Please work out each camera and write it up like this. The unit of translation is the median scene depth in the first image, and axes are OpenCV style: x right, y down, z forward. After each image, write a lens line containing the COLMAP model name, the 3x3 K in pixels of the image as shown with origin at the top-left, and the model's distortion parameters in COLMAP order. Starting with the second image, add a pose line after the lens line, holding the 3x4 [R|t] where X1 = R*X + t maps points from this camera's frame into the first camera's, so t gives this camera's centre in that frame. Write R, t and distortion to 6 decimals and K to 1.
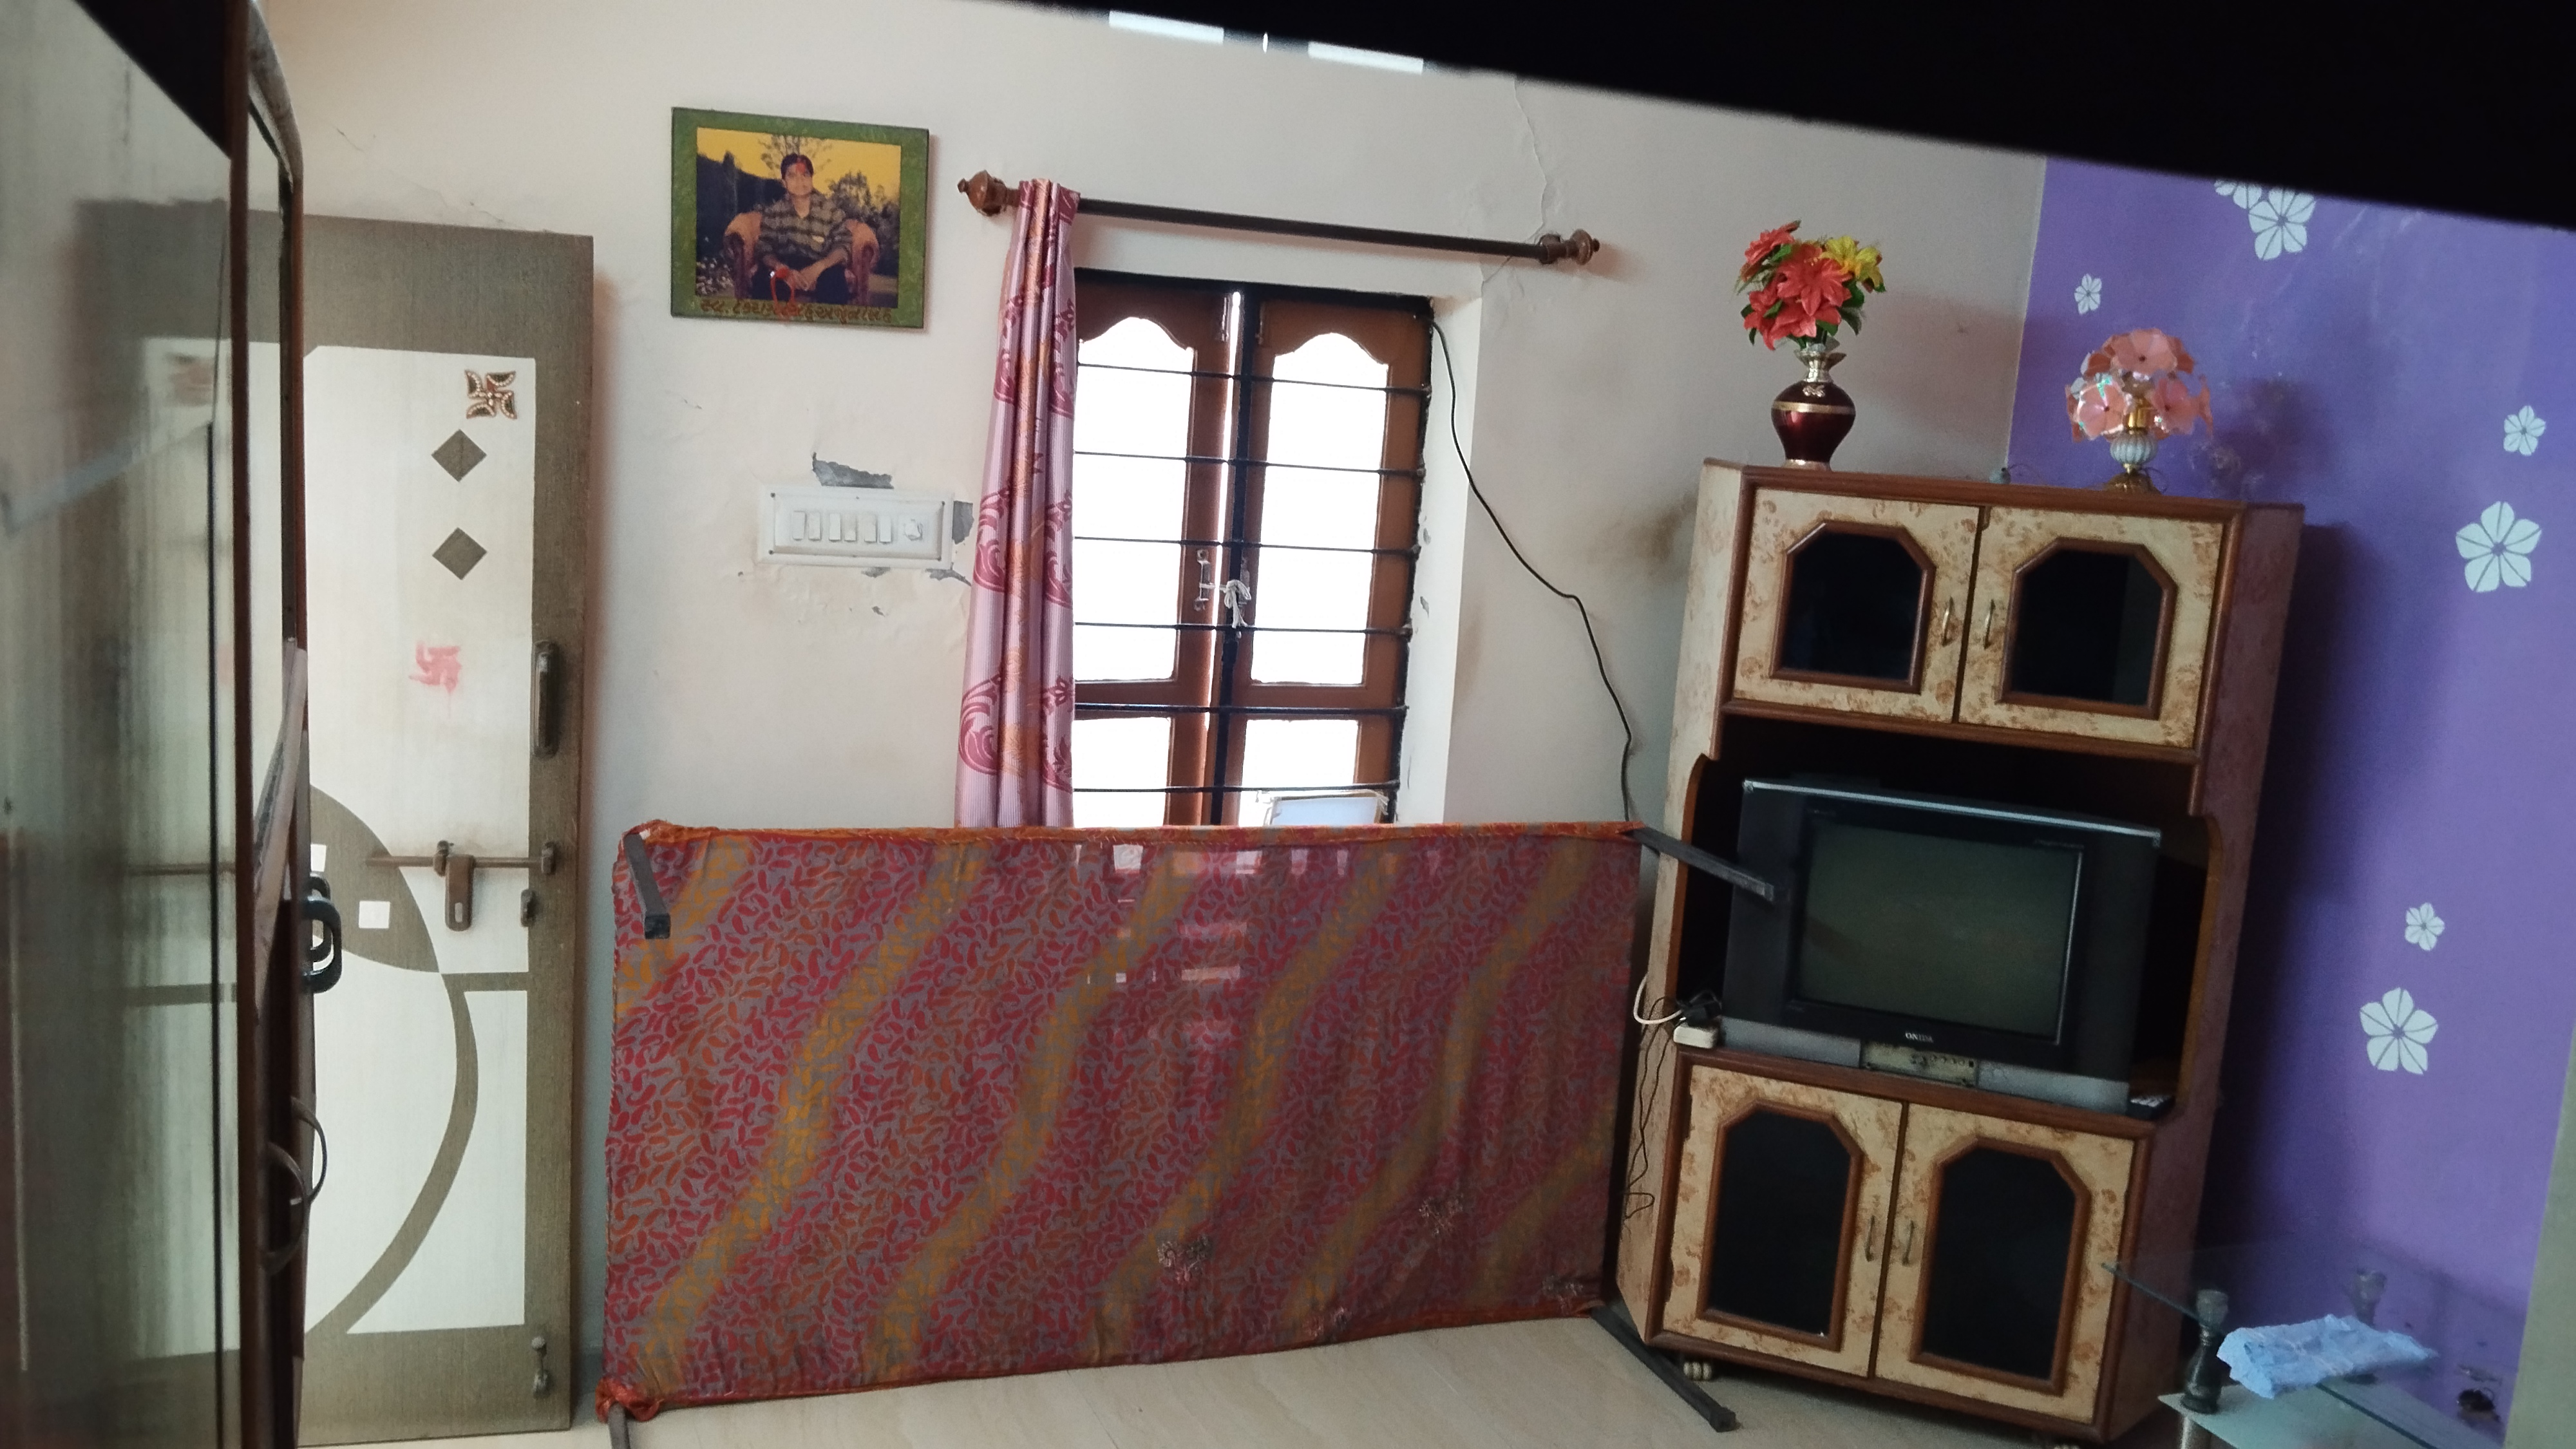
lens RADIAL K [[2174.0, 0, 1290.2], [0, 2174.0, 704.7], [0, 0, 1]] dist [0.107315, -0.187432]
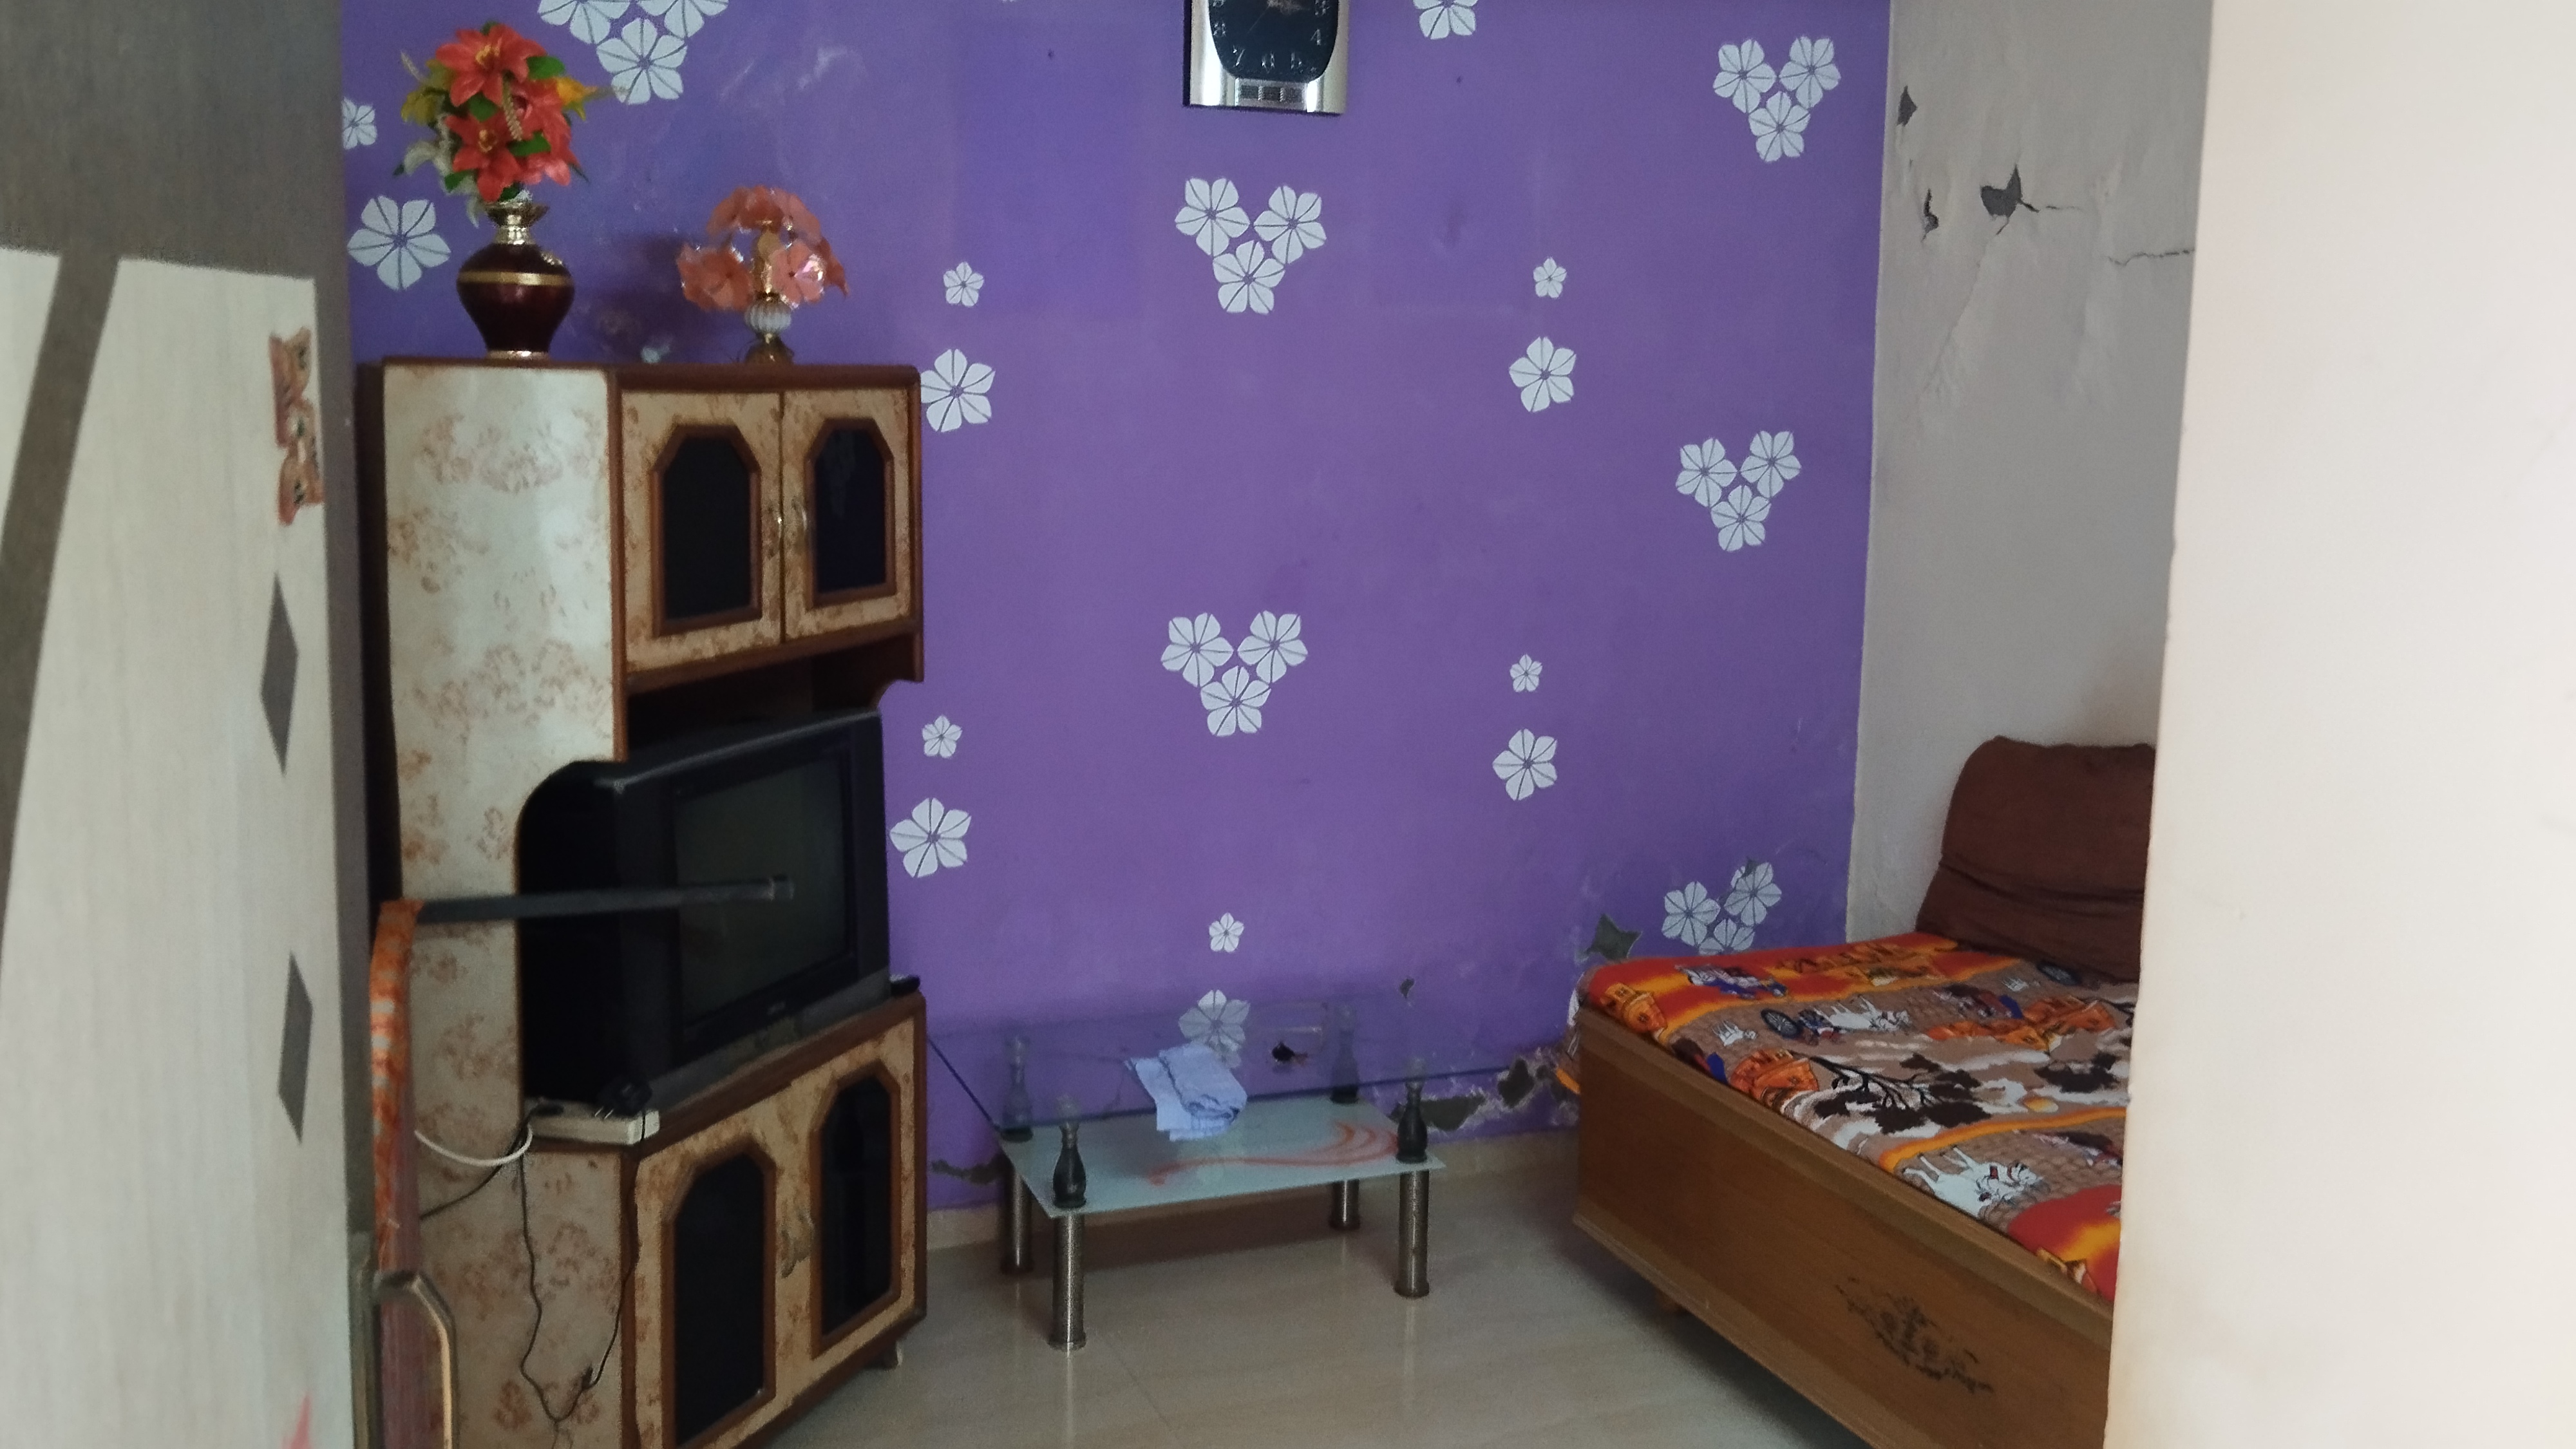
lens RADIAL K [[2174.0, 0, 1290.2], [0, 2174.0, 704.7], [0, 0, 1]] dist [0.107315, -0.187432]
pose [[0.017892, -0.222804, 0.974699, -0.544138], [0.139698, 0.965850, 0.218217, -0.129234], [-0.990033, 0.132259, 0.048406, 0.761314]]
